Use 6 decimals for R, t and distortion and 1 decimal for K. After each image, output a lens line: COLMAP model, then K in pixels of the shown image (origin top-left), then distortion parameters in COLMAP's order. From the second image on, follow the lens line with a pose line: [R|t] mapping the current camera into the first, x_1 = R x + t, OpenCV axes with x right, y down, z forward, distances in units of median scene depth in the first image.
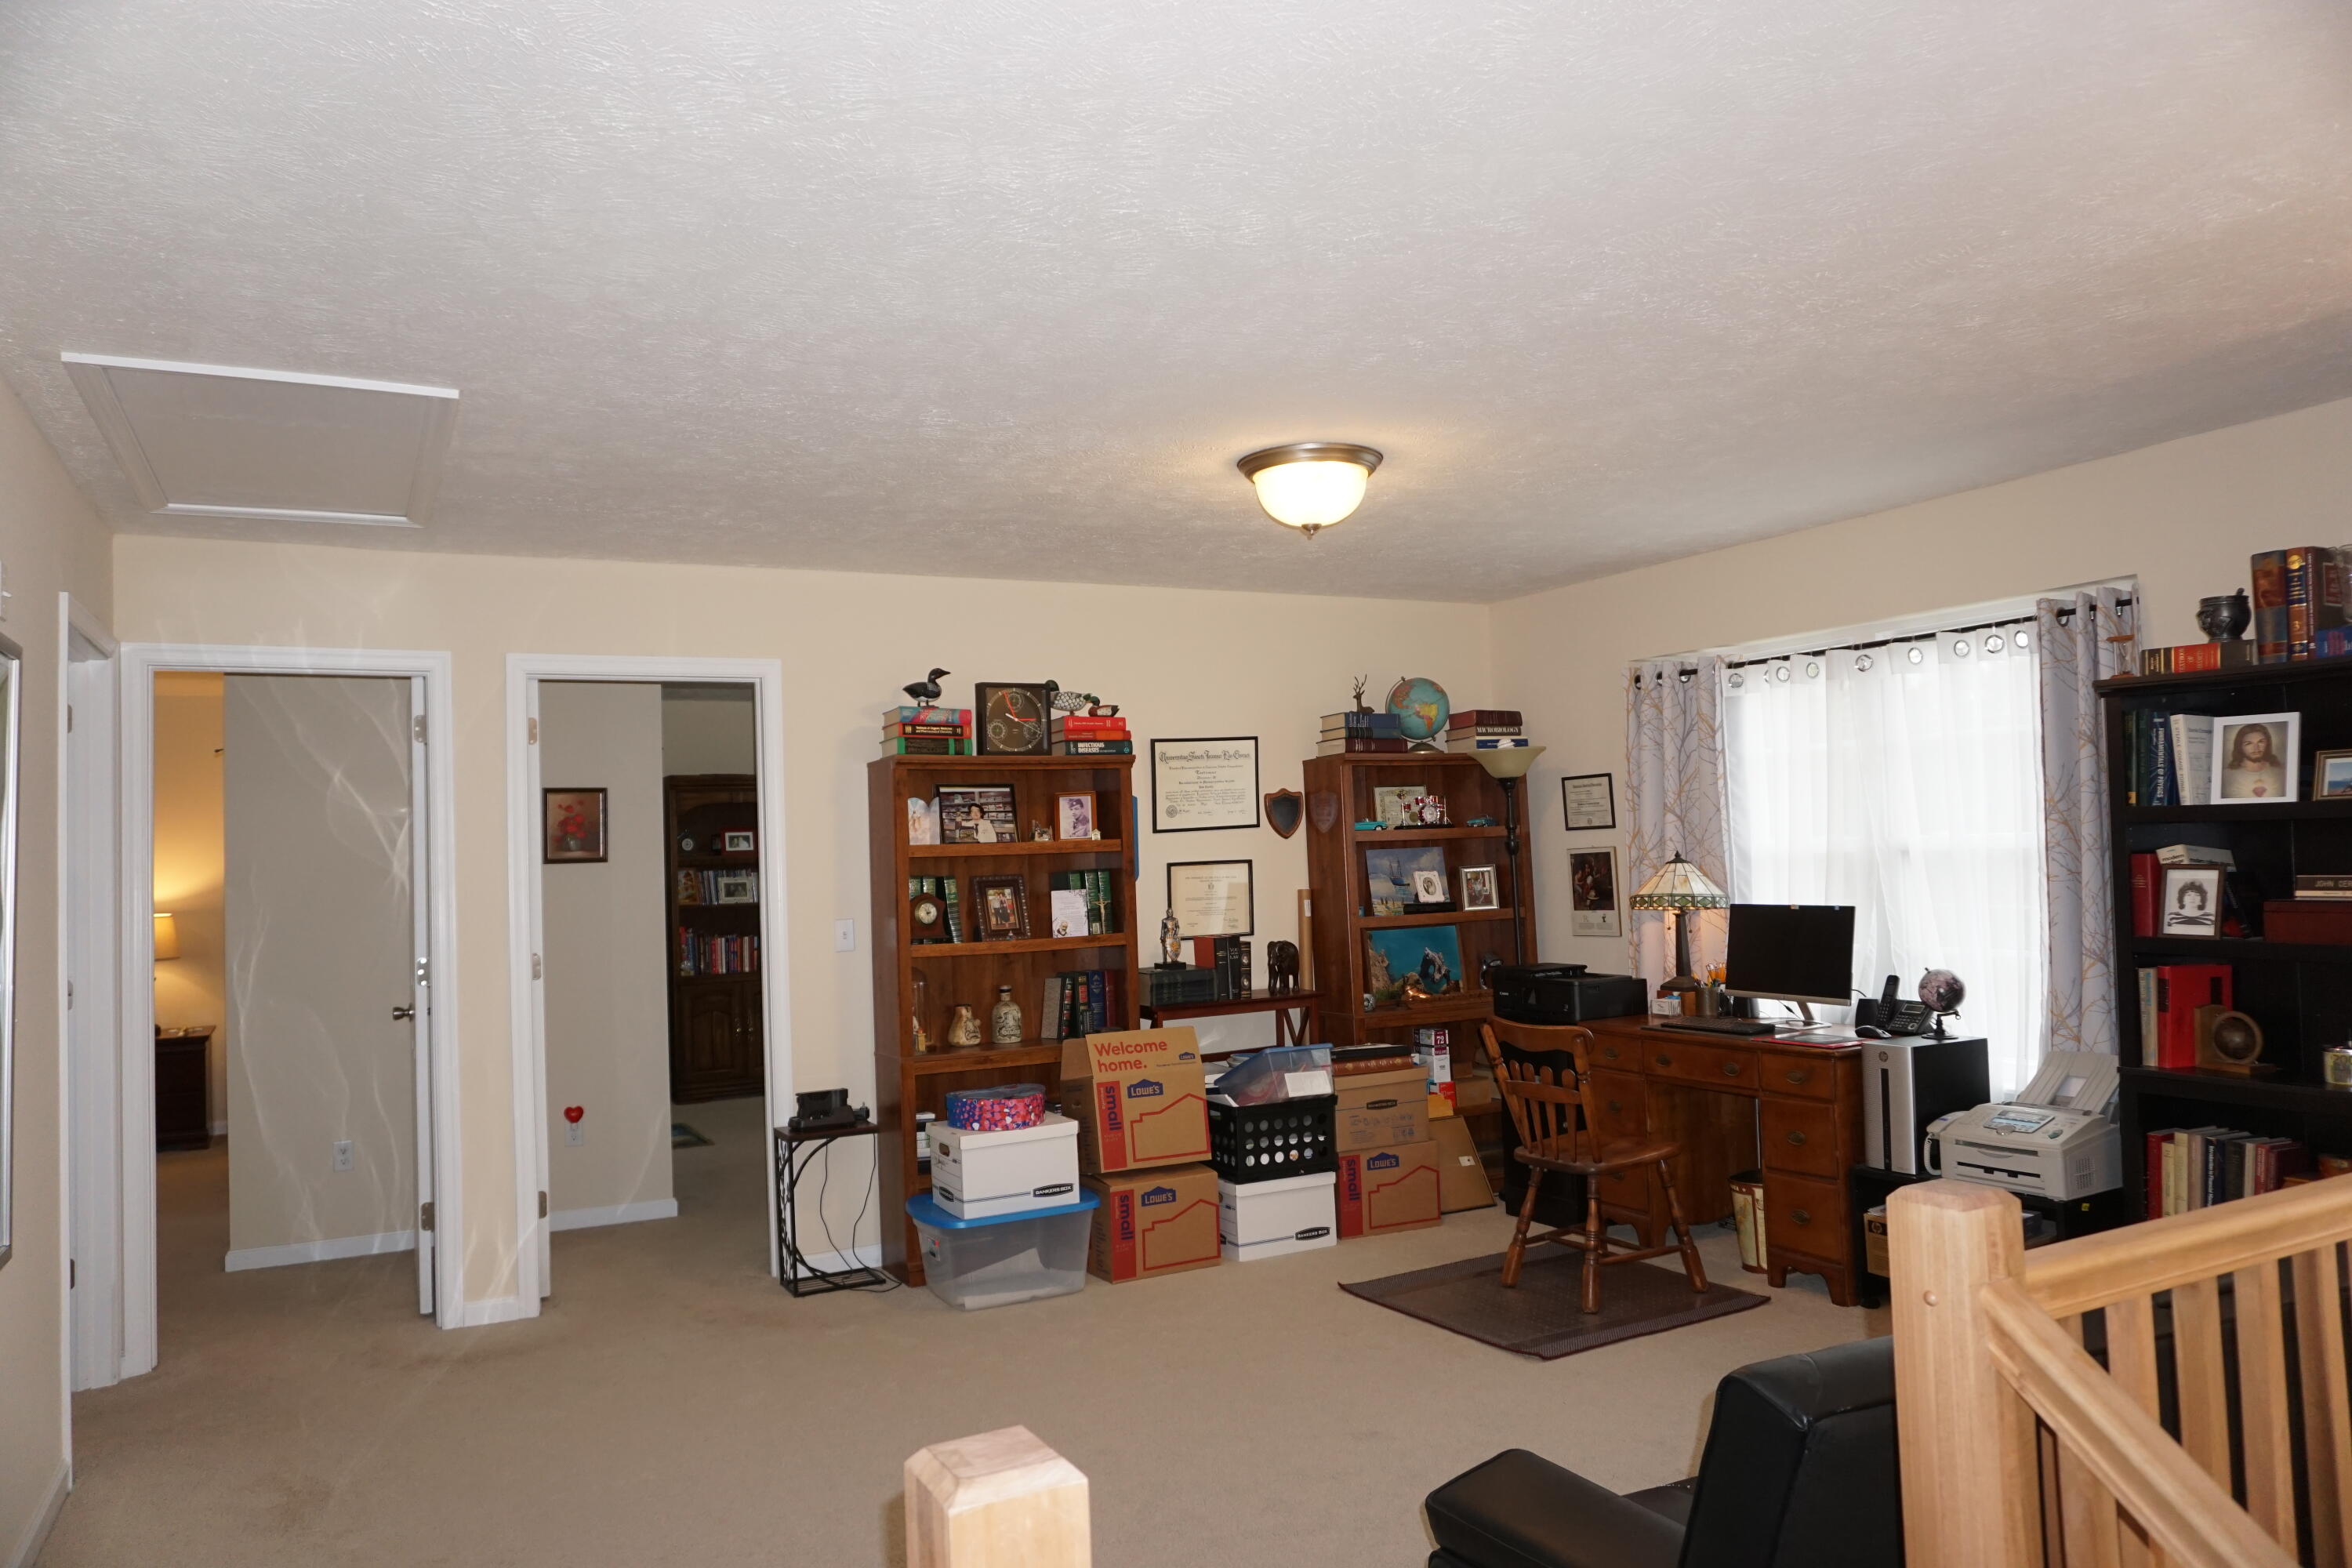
lens RADIAL K [[1587.7, 0, 1165.5], [0, 1587.7, 789.4], [0, 0, 1]] dist [-0.027097, 0.008355]
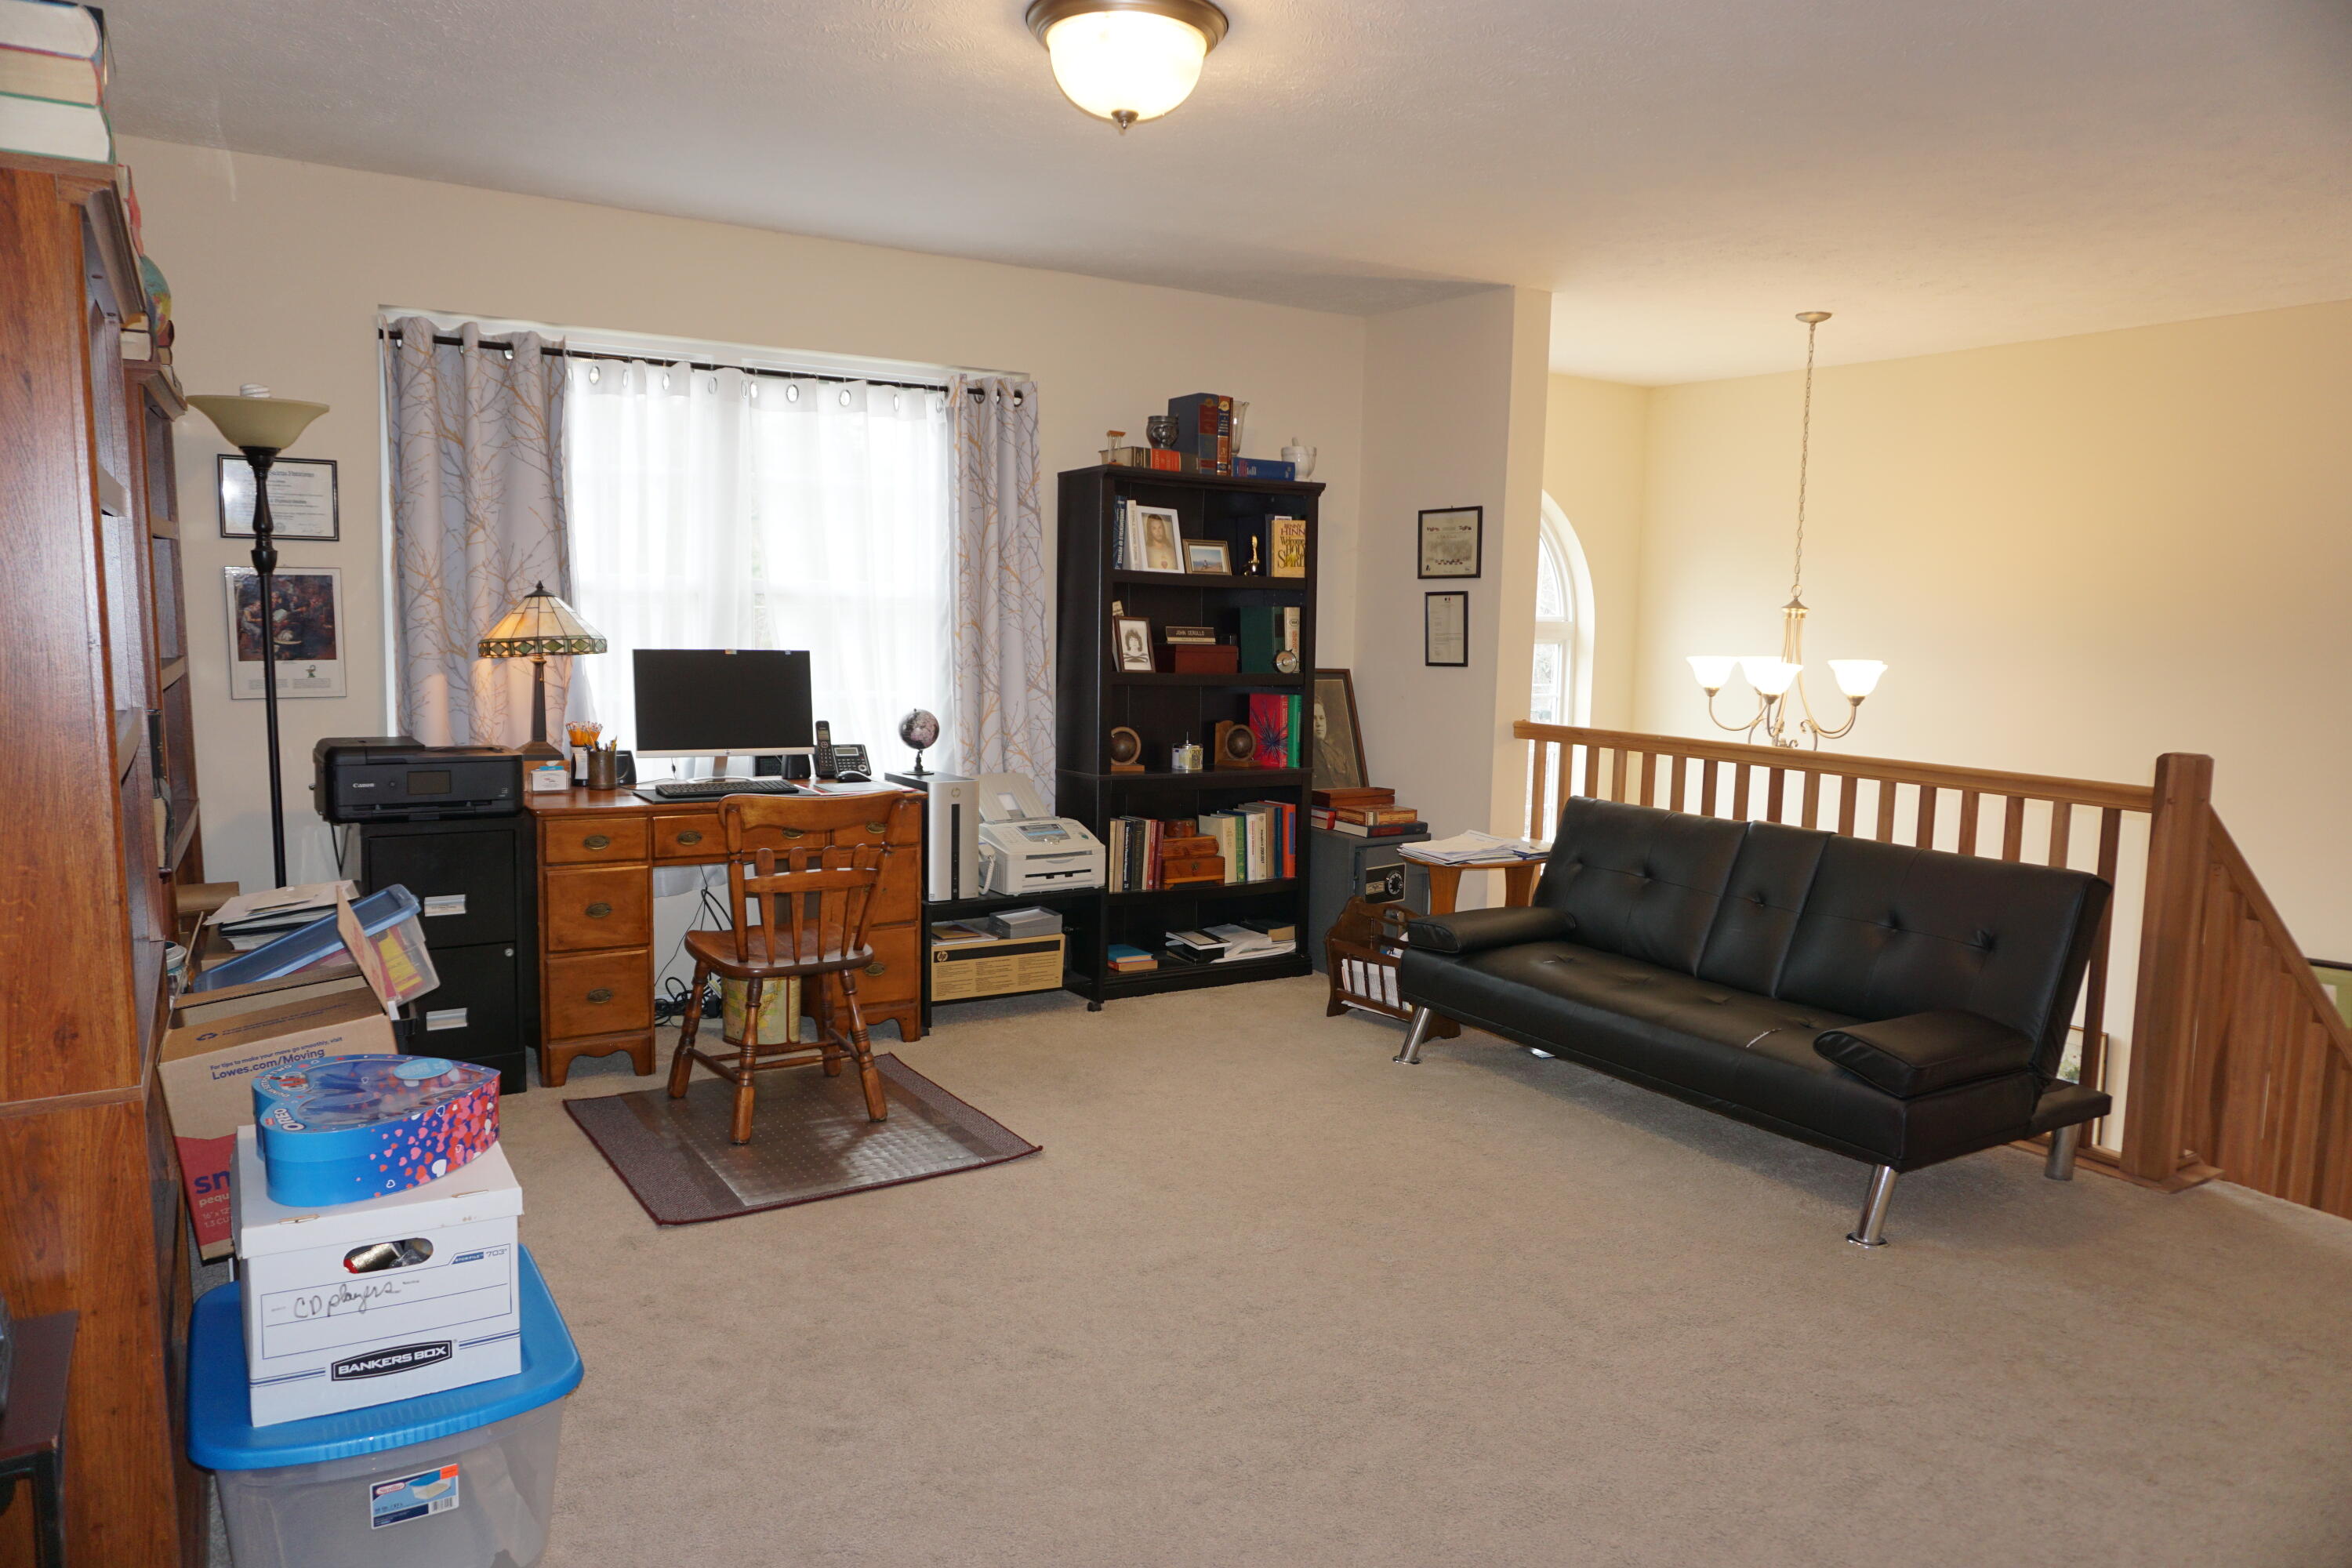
lens RADIAL K [[1587.7, 0, 1167.4], [0, 1587.7, 784.3], [0, 0, 1]] dist [-0.027097, 0.008355]
pose [[-0.065003, -0.075325, 0.995038, -0.566801], [-0.061581, 0.995549, 0.071340, 0.075912], [-0.995983, -0.056638, -0.069352, 0.882953]]
